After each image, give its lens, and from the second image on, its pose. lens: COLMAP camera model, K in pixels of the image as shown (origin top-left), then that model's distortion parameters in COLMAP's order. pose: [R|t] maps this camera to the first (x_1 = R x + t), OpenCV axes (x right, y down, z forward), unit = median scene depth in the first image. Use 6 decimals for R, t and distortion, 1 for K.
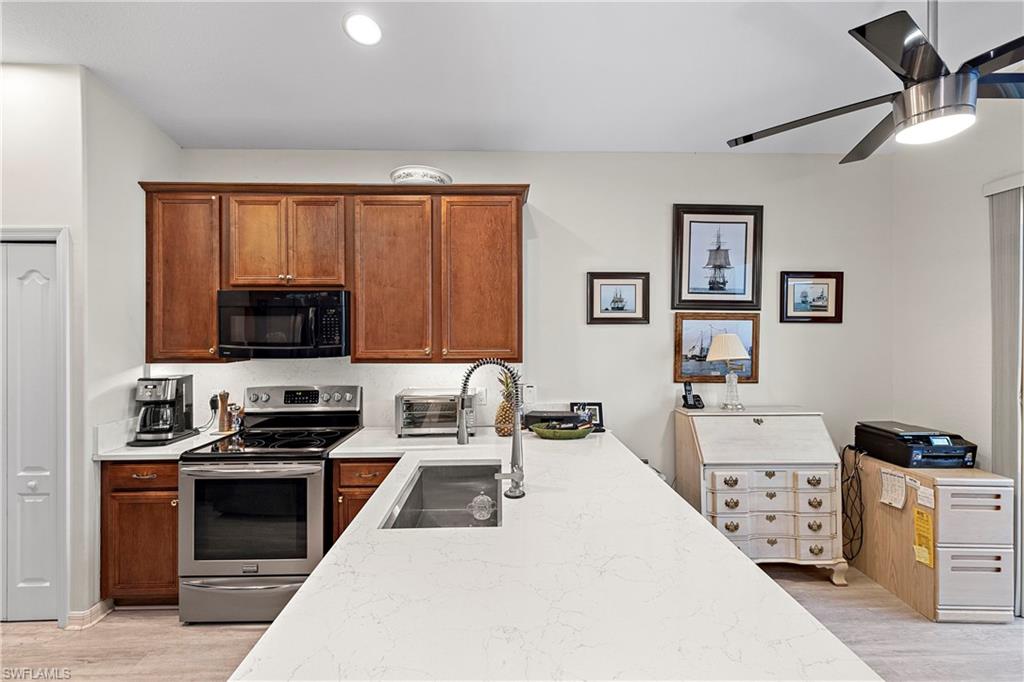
lens RADIAL K [[433.6, 0, 510.1], [0, 433.6, 331.6], [0, 0, 1]] dist [0.000758, 0.000310]
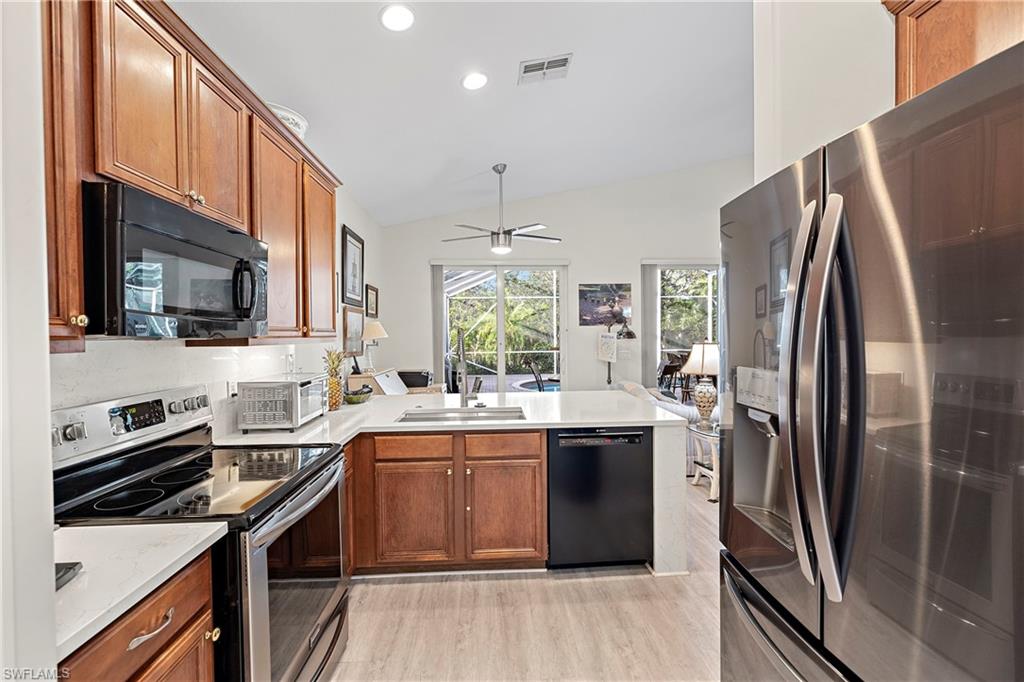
lens RADIAL K [[433.6, 0, 511.1], [0, 433.6, 338.0], [0, 0, 1]] dist [0.000758, 0.000310]
pose [[-0.034357, -0.005527, 0.999394, -1.094997], [0.013534, 0.999890, 0.005995, 0.062654], [-0.999318, 0.013732, -0.034279, 0.599472]]
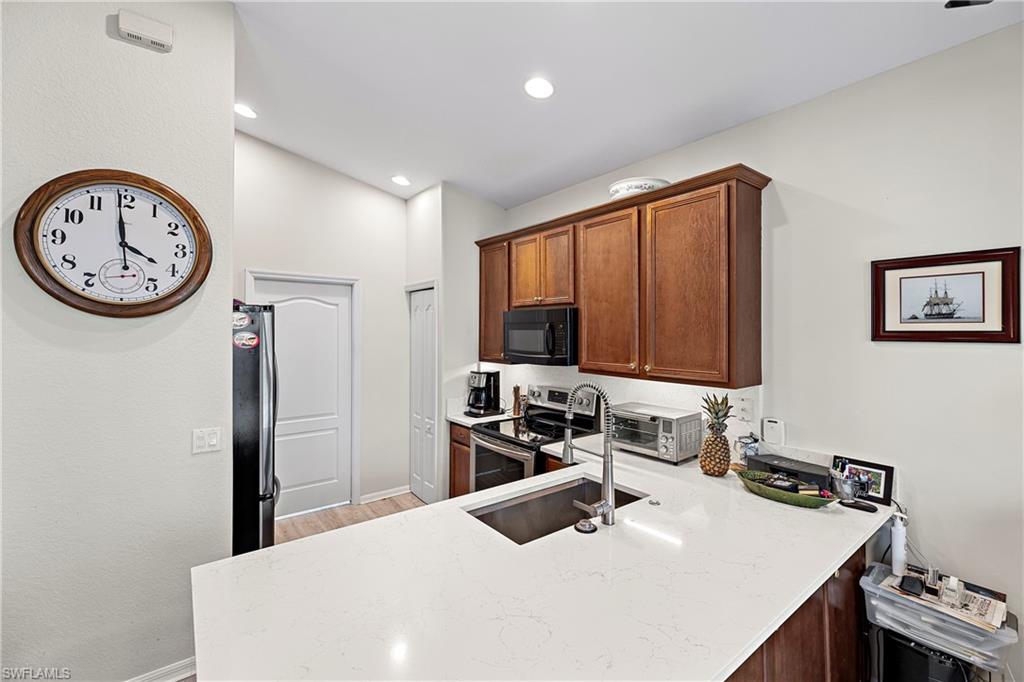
lens RADIAL K [[433.6, 0, 503.2], [0, 433.6, 328.8], [0, 0, 1]] dist [0.000758, 0.000310]
pose [[0.584734, -0.000054, -0.811225, 0.427931], [-0.001812, 0.999997, -0.001373, -0.037492], [0.811223, 0.002273, 0.584732, 0.189633]]
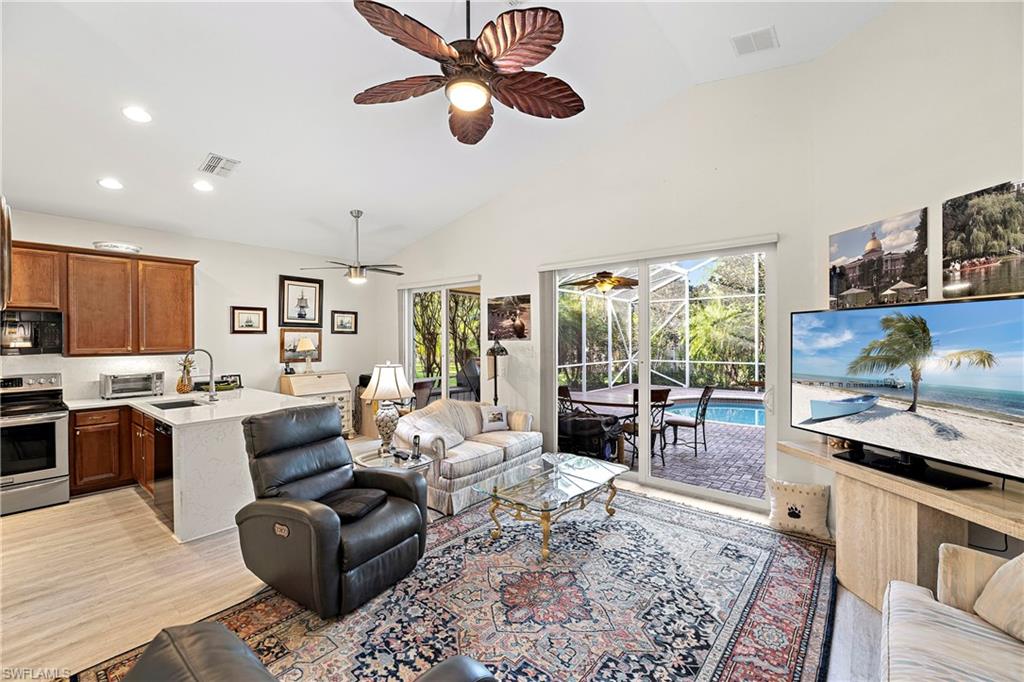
lens RADIAL K [[433.6, 0, 513.0], [0, 433.6, 338.7], [0, 0, 1]] dist [0.000758, 0.000310]
pose [[0.659325, -0.002520, 0.751854, -0.480213], [0.005814, 0.999982, -0.001746, 0.016245], [-0.751836, 0.005523, 0.659327, -1.296349]]
